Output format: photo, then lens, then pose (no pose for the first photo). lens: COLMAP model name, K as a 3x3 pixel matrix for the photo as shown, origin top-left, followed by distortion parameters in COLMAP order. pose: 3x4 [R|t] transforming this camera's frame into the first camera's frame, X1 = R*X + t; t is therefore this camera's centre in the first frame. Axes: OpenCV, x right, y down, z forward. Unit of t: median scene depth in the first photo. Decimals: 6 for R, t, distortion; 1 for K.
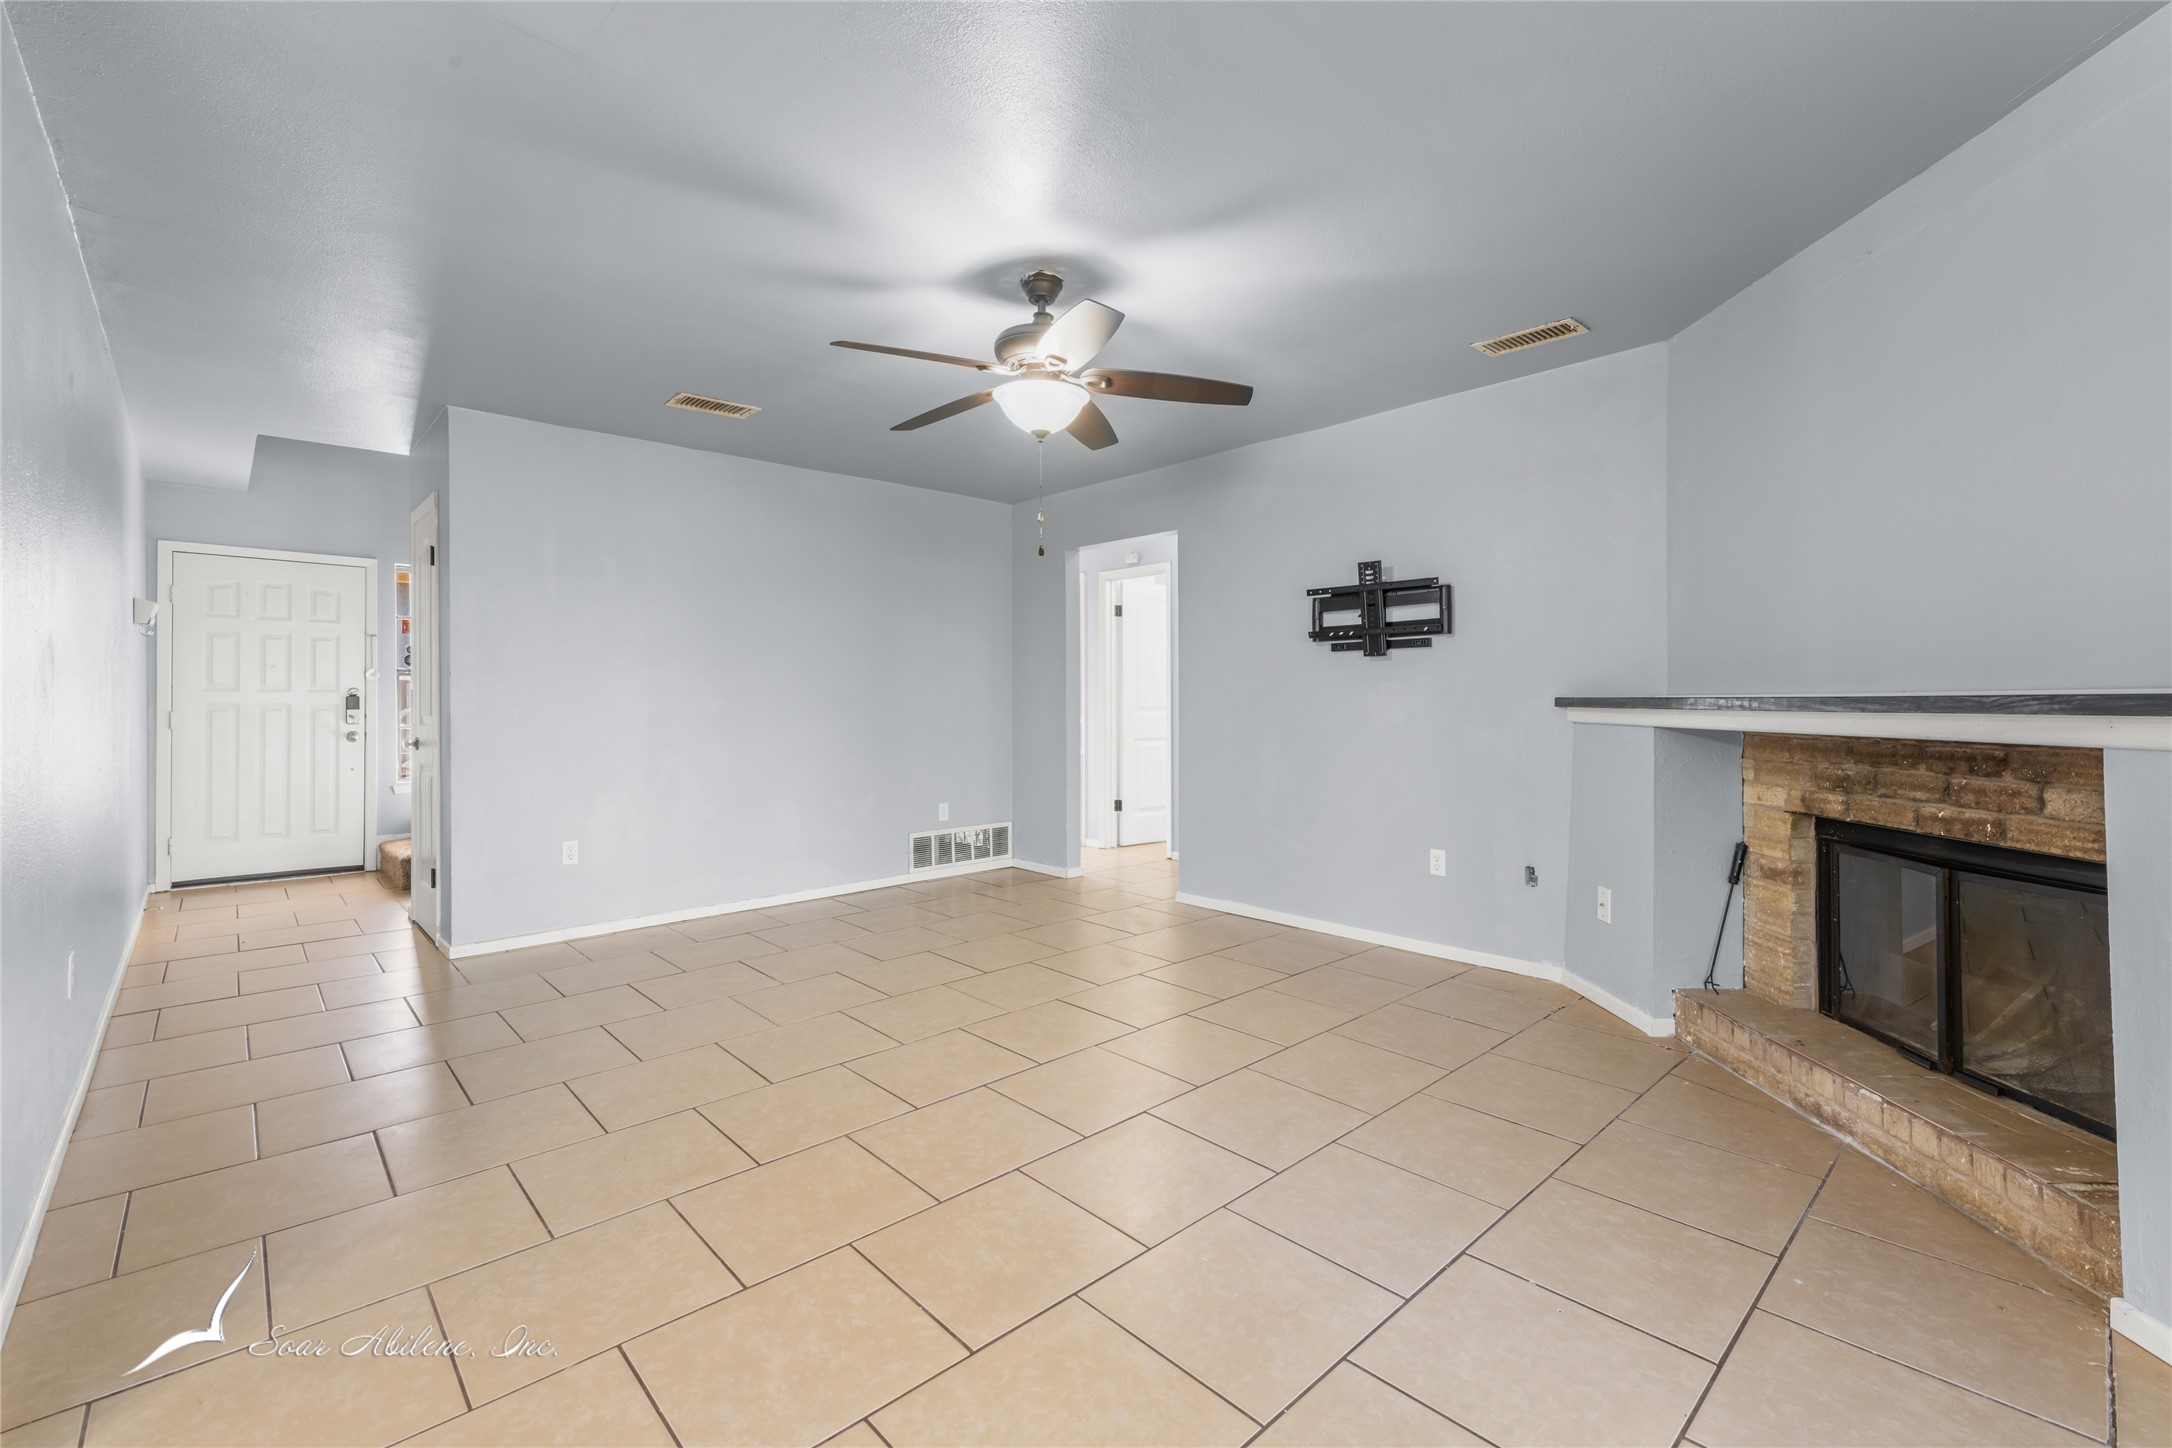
lens RADIAL K [[930.0, 0, 1105.7], [0, 930.0, 697.2], [0, 0, 1]] dist [0.011728, -0.002301]
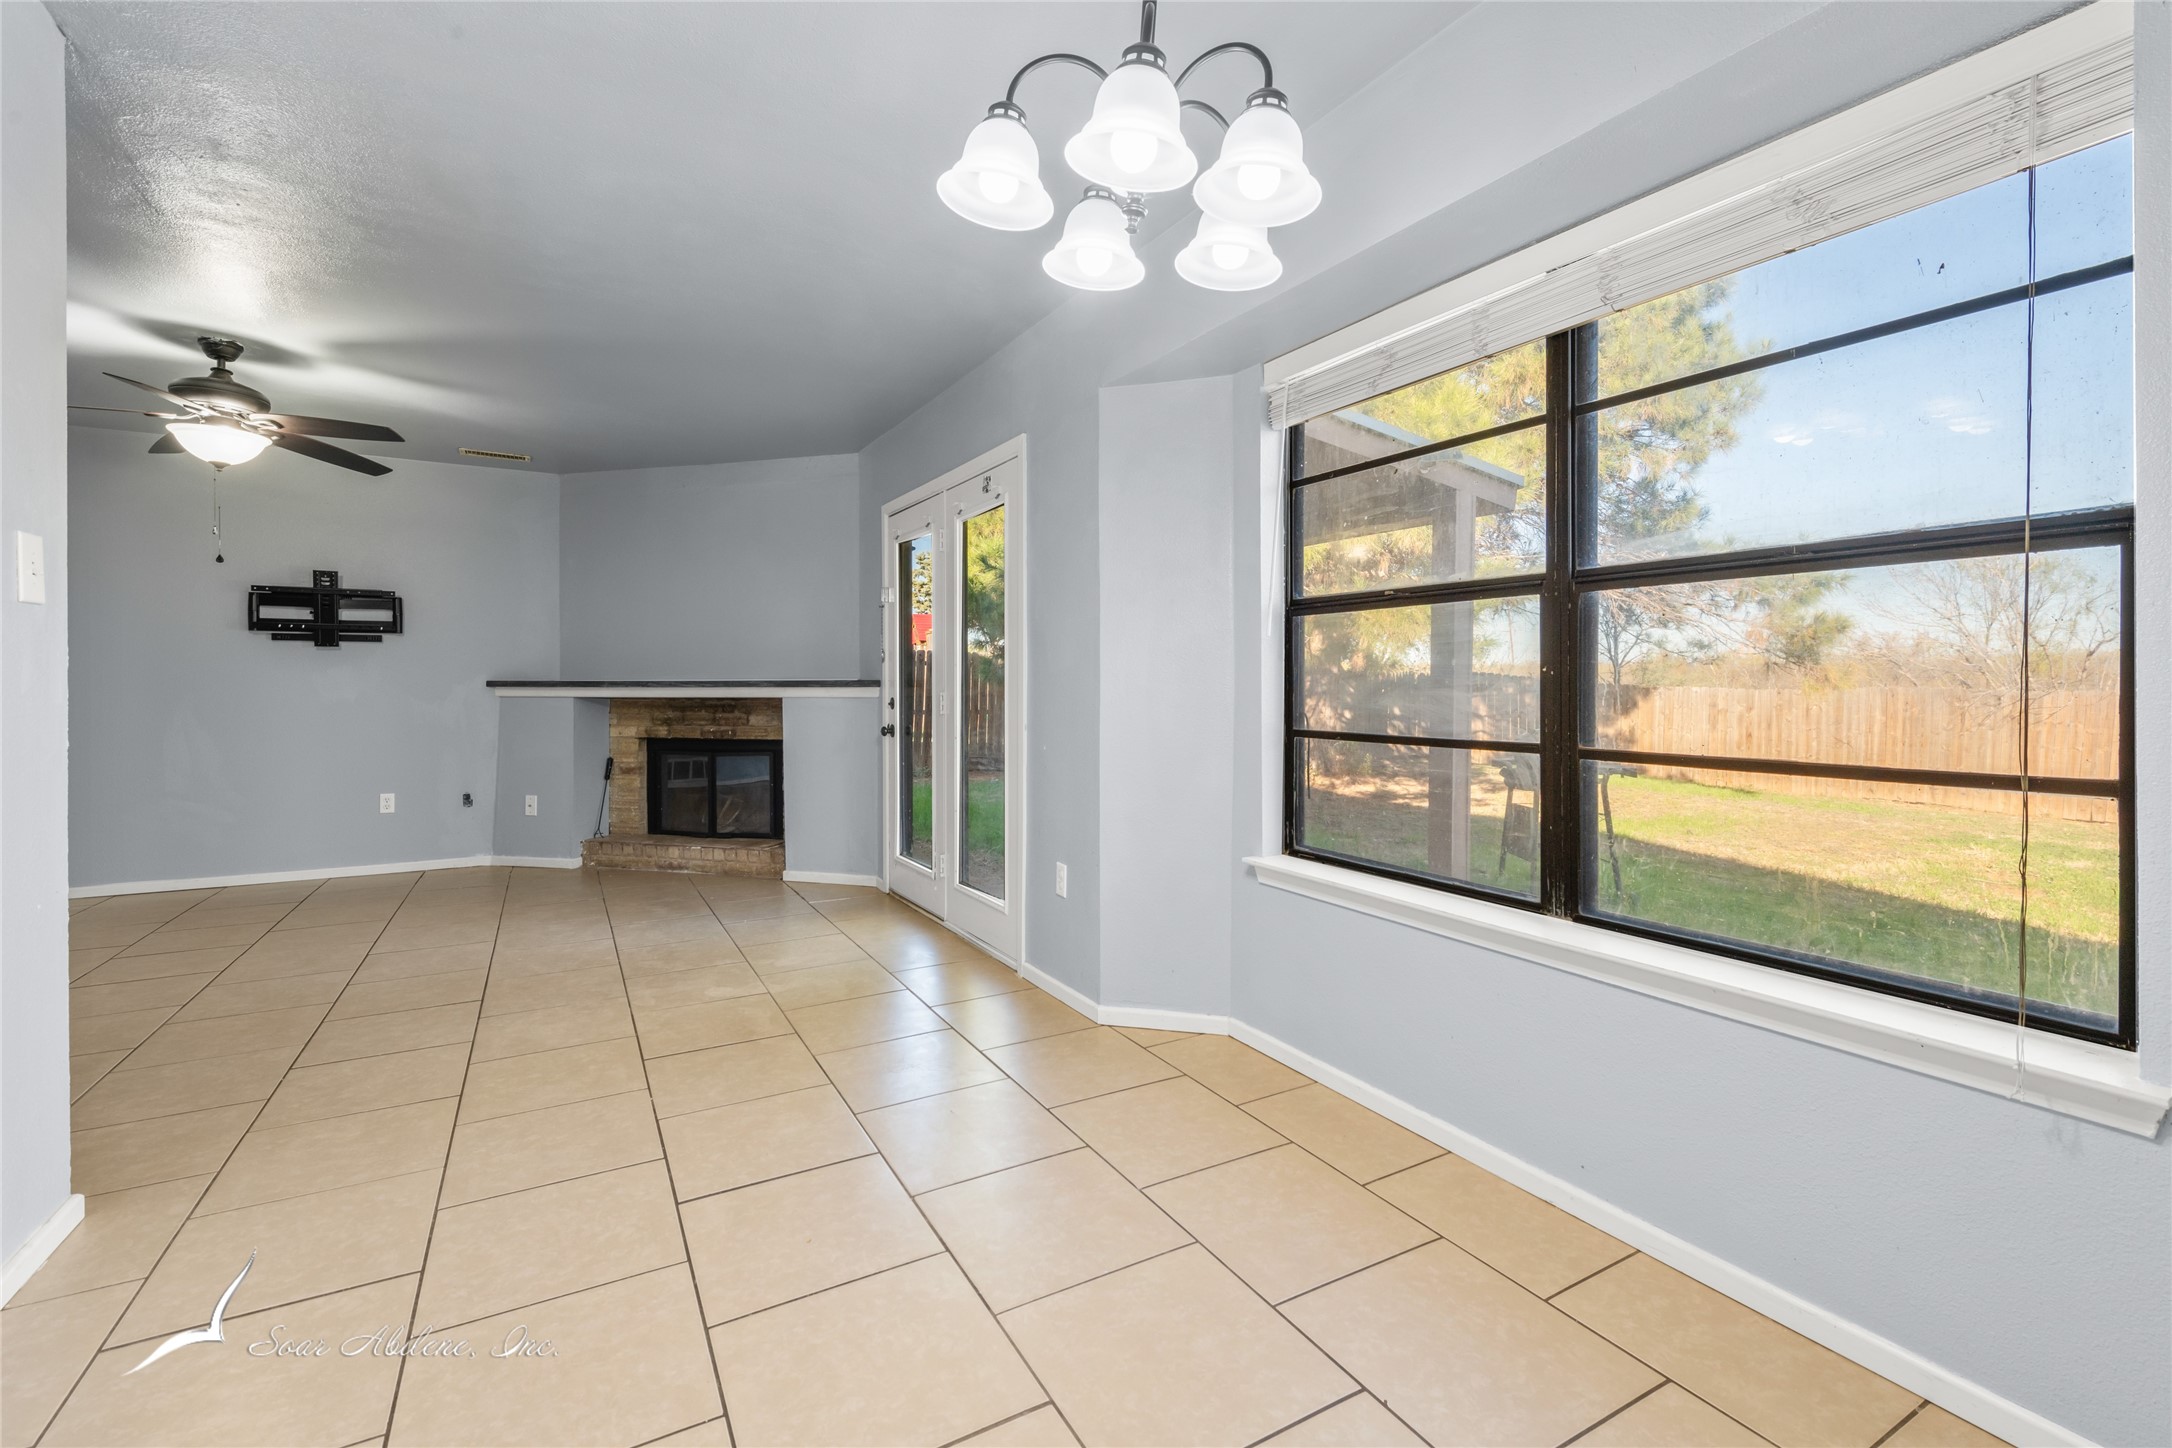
lens RADIAL K [[930.0, 0, 1070.2], [0, 930.0, 686.8], [0, 0, 1]] dist [0.011728, -0.002301]
pose [[0.249614, 0.001384, 0.968345, -0.996860], [-0.003800, 0.999993, -0.000450, 0.009401], [-0.968338, -0.003567, 0.249617, -0.411752]]
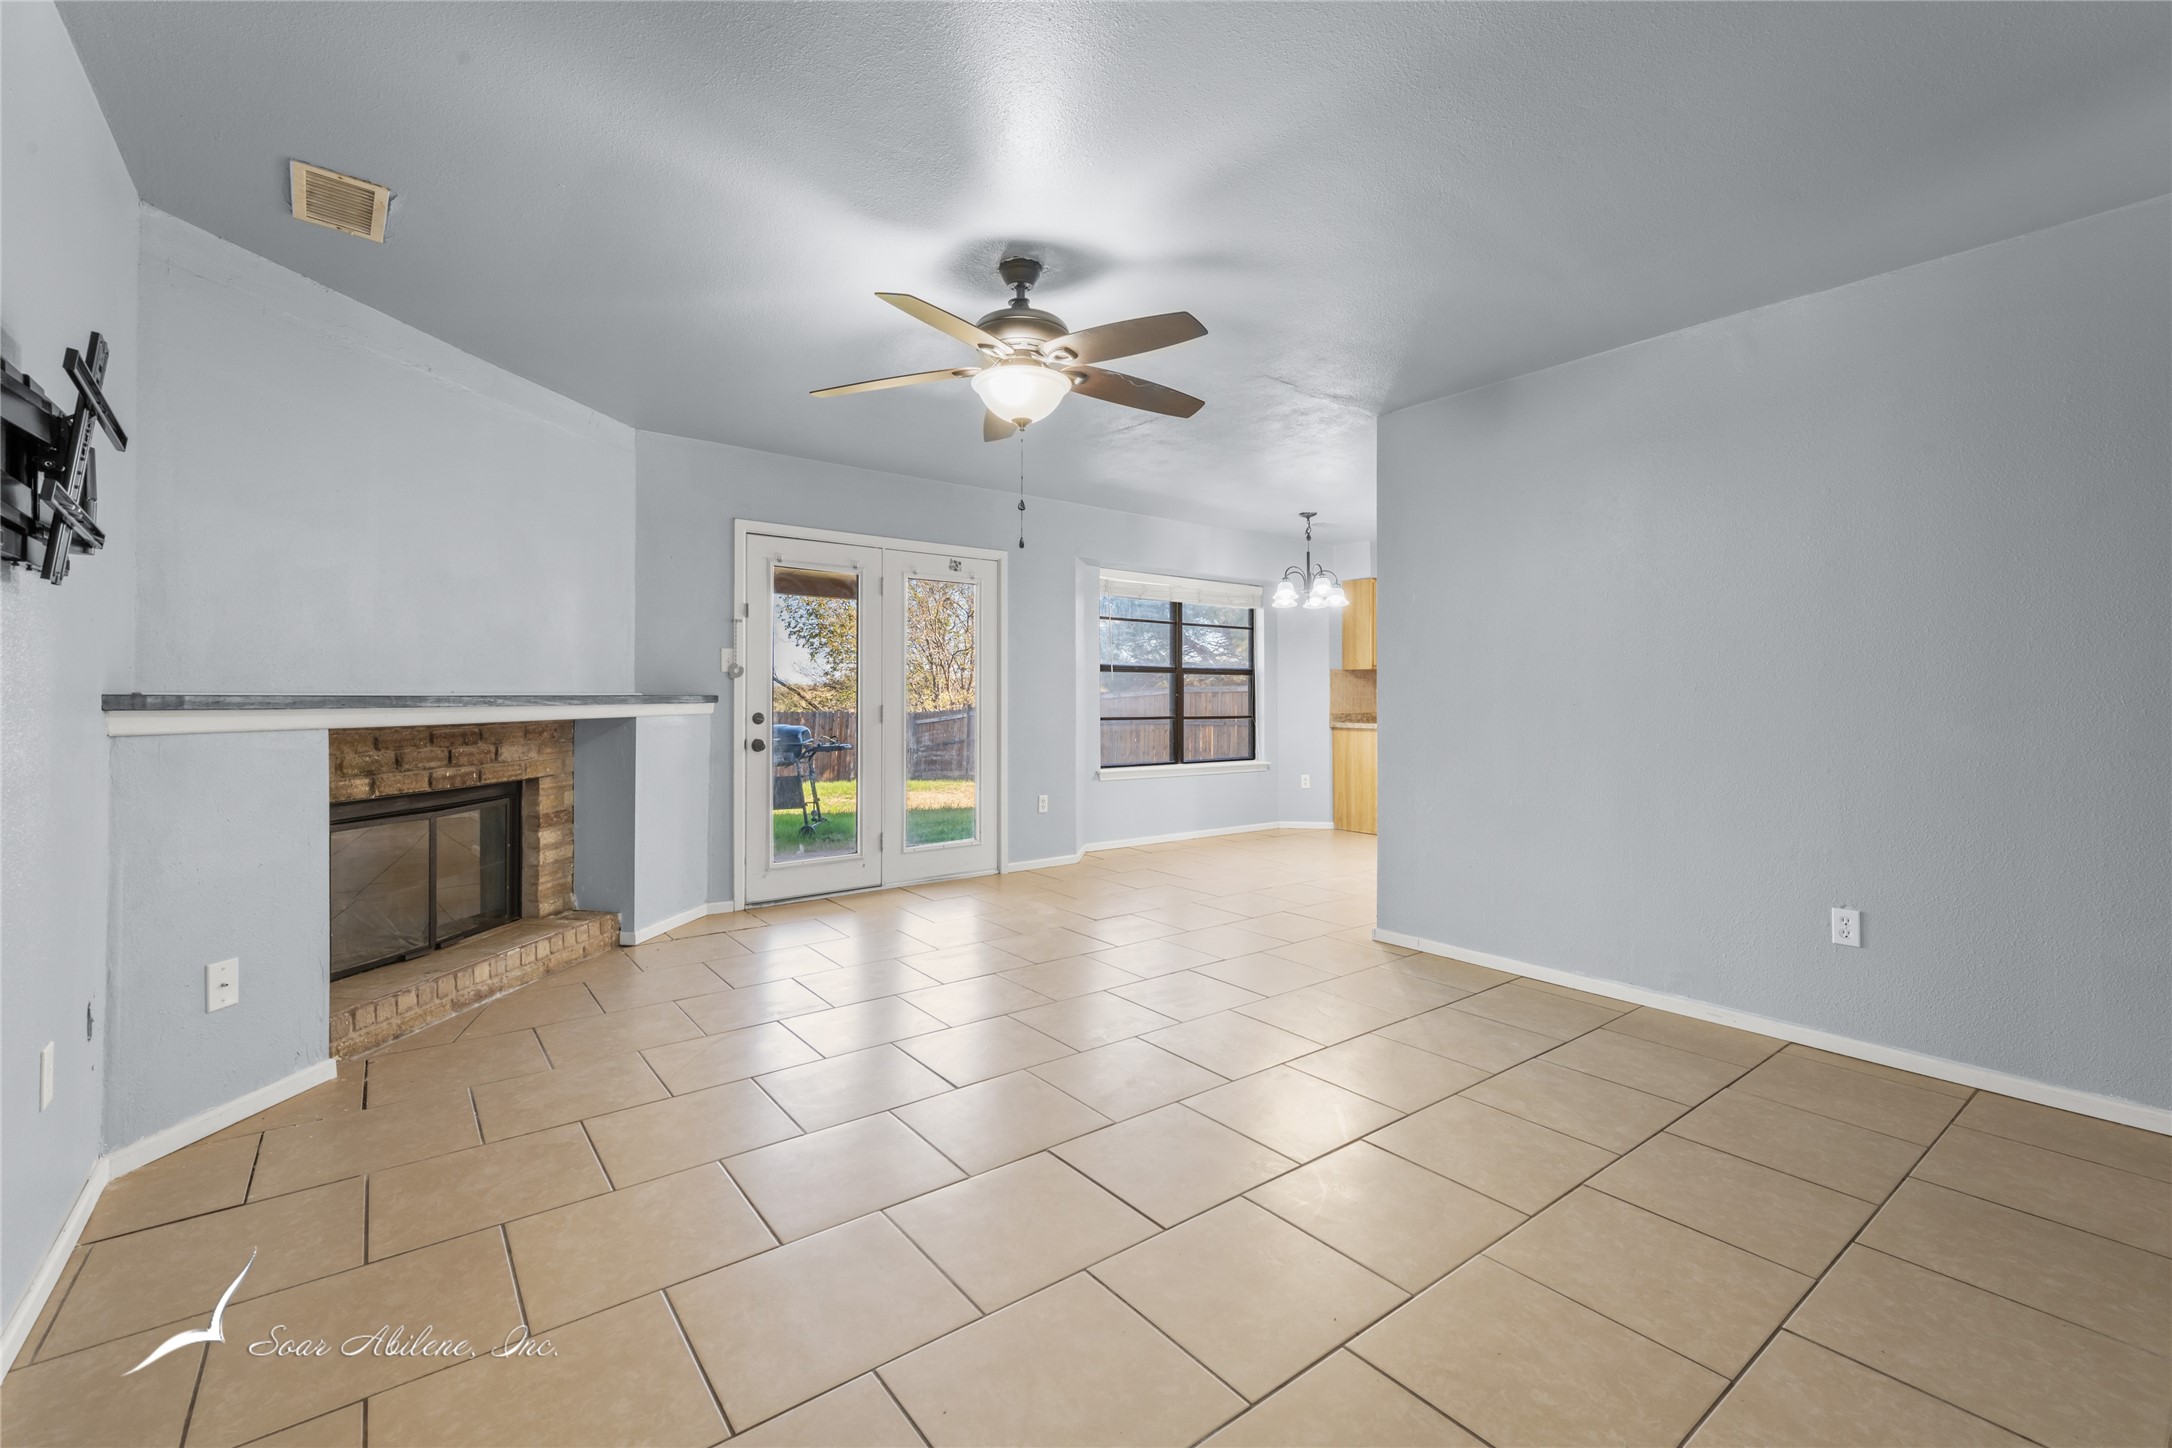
lens RADIAL K [[930.0, 0, 1098.6], [0, 930.0, 688.9], [0, 0, 1]] dist [0.011728, -0.002301]
pose [[-0.995093, 0.003261, 0.098887, -0.246154], [0.002137, 0.999932, -0.011468, 0.005744], [-0.098918, -0.011201, -0.995033, 1.963422]]
